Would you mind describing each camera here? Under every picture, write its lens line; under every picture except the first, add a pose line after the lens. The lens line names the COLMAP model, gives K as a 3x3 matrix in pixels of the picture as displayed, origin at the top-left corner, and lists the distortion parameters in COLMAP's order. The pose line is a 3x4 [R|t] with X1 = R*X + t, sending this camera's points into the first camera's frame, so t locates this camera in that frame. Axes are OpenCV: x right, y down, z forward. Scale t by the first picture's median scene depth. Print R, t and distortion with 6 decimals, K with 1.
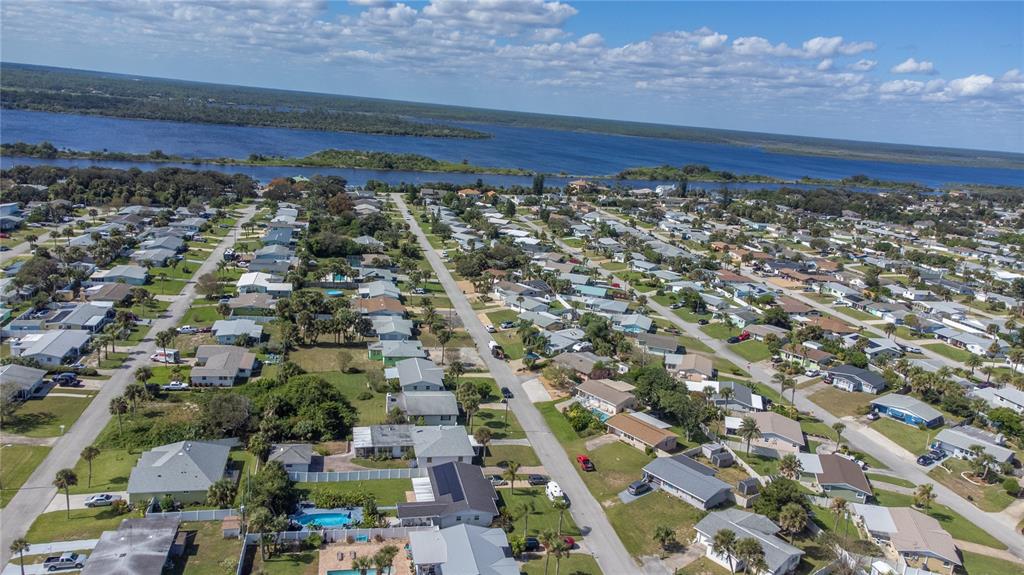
lens RADIAL K [[753.3, 0, 512.0], [0, 753.3, 287.5], [0, 0, 1]] dist [-0.002376, 0.081174]
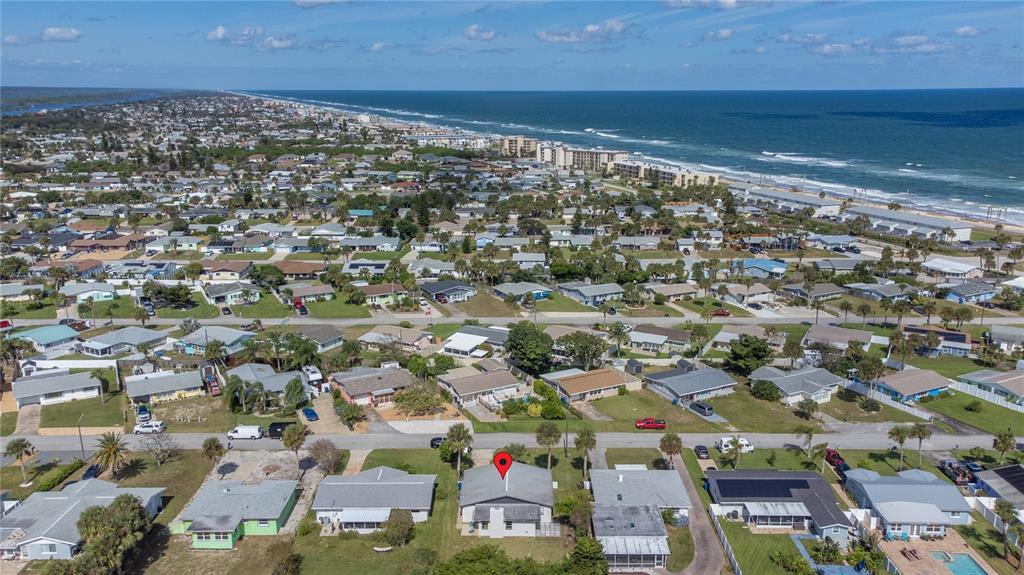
lens RADIAL K [[797.3, 0, 512.0], [0, 797.3, 287.5], [0, 0, 1]] dist [0.043601, 0.009907]
pose [[0.228553, -0.318649, 0.919906, -0.508284], [0.244208, 0.933470, 0.262673, -0.143014], [-0.942404, 0.164614, 0.291164, 0.546338]]
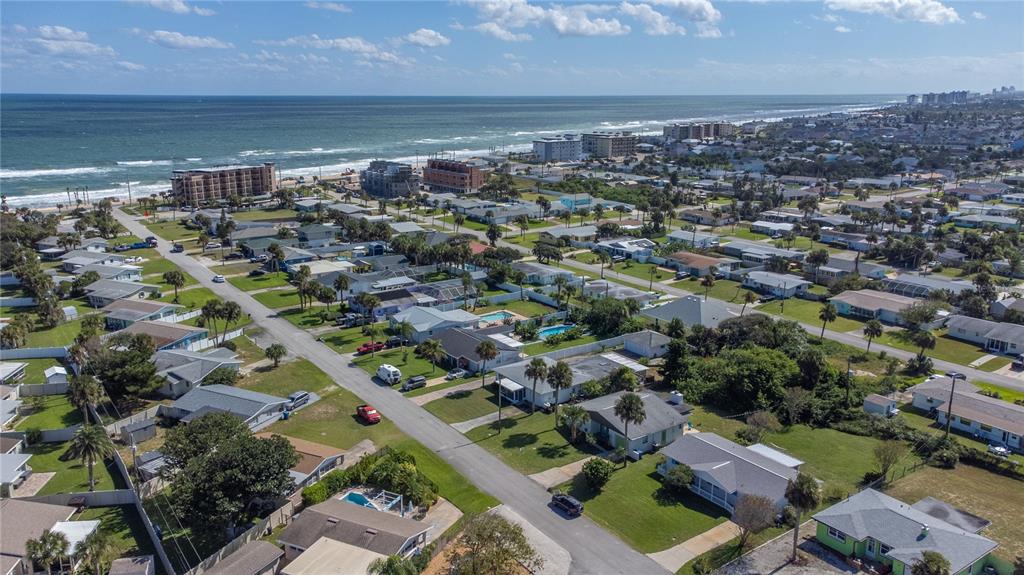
lens RADIAL K [[760.6, 0, 512.0], [0, 760.6, 287.5], [0, 0, 1]] dist [0.046839, 0.000705]
pose [[-0.920815, 0.001825, -0.389994, 0.169961], [-0.166820, 0.902046, 0.398101, -0.136252], [0.352520, 0.431636, -0.830313, 1.051615]]
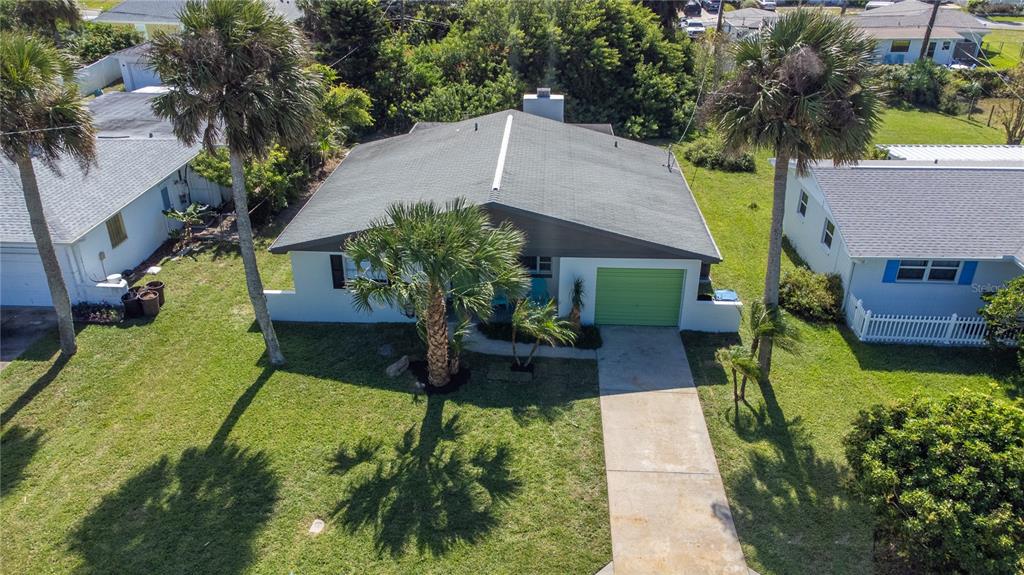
lens RADIAL K [[760.6, 0, 512.0], [0, 760.6, 287.5], [0, 0, 1]] dist [0.046839, 0.000705]
pose [[-0.278017, 0.344735, -0.896585, 0.032806], [-0.235356, 0.880486, 0.411525, 0.074018], [0.931297, 0.325427, -0.163655, 0.744019]]
